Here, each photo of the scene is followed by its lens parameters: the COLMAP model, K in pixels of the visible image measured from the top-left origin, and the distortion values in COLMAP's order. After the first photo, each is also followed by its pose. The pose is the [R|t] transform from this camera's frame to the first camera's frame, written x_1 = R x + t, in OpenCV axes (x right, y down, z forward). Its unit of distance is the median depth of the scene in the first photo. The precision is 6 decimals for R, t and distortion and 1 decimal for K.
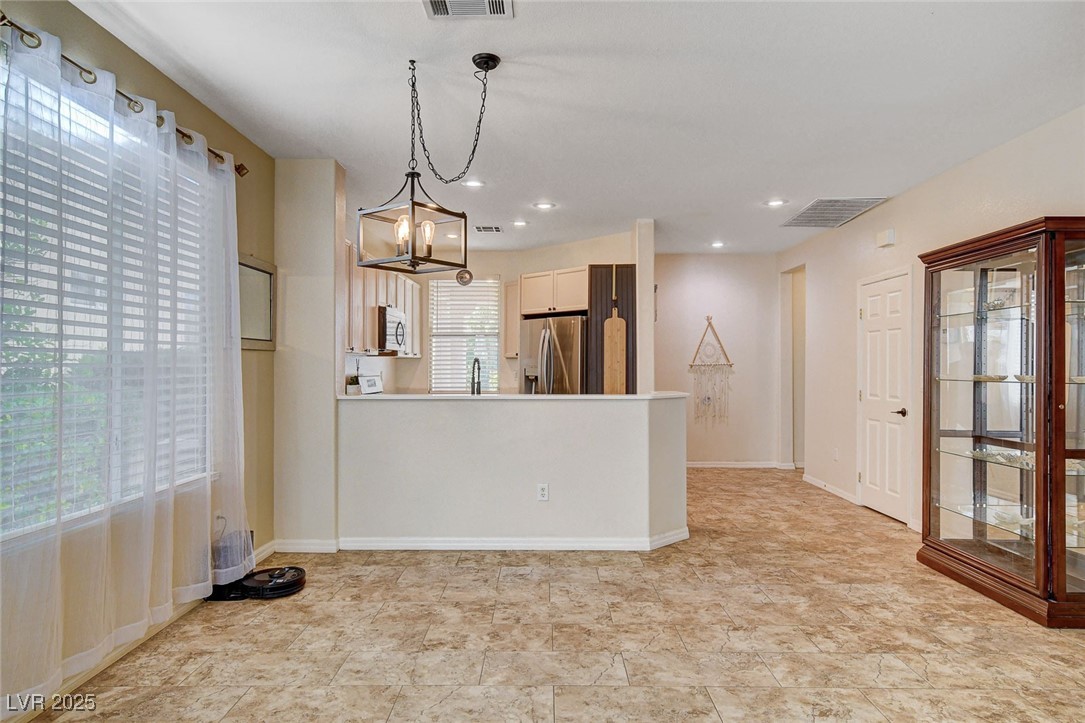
lens RADIAL K [[641.3, 0, 541.1], [0, 641.3, 362.6], [0, 0, 1]] dist [0.000118, 0.010427]
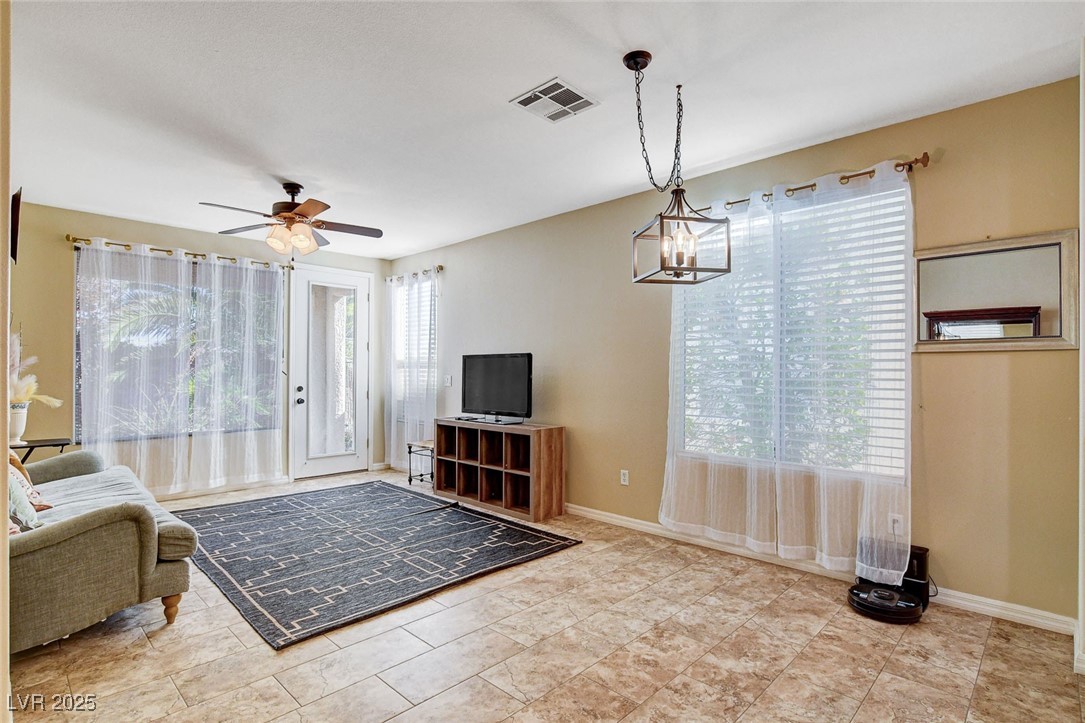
lens RADIAL K [[536.8, 0, 540.9], [0, 536.8, 368.0], [0, 0, 1]] dist [-0.012284, 0.000725]
pose [[-0.690837, -0.005870, -0.722987, 0.438335], [0.000551, 0.999962, -0.008645, 0.006743], [0.723010, -0.006371, -0.690808, 1.052595]]
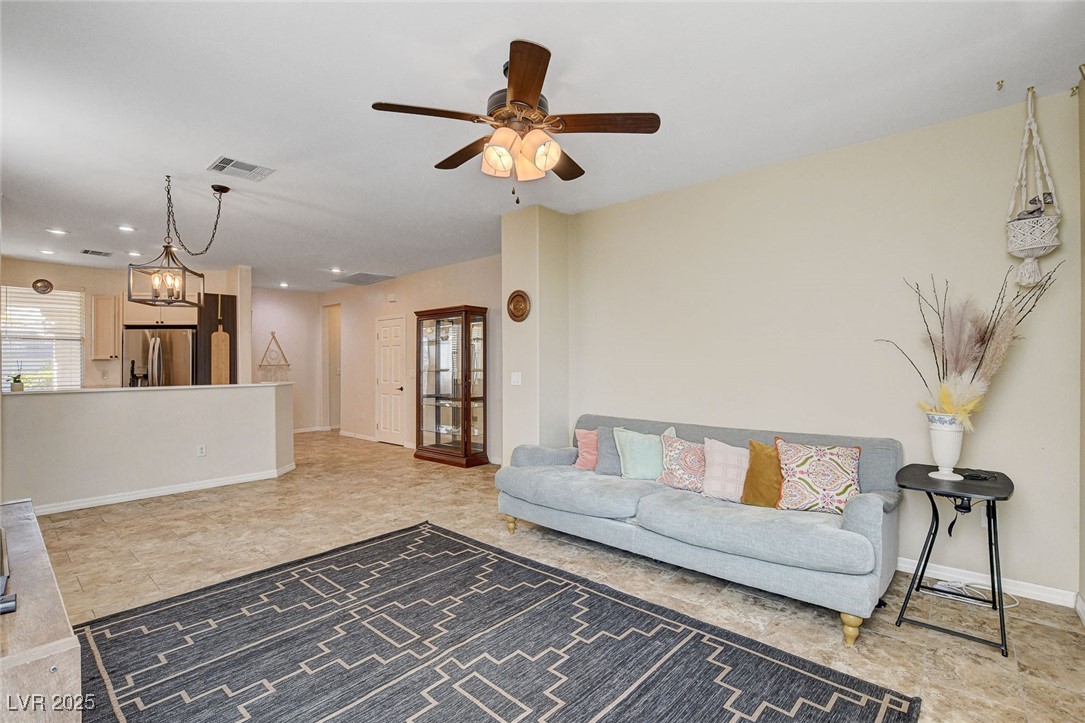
lens RADIAL K [[493.5, 0, 536.6], [0, 493.5, 364.3], [0, 0, 1]] dist [-0.018485, 0.001104]
pose [[0.652425, -0.002887, 0.757848, -0.381464], [0.001504, 0.999996, 0.002514, -0.000056], [-0.757852, -0.000501, 0.652427, -0.360736]]
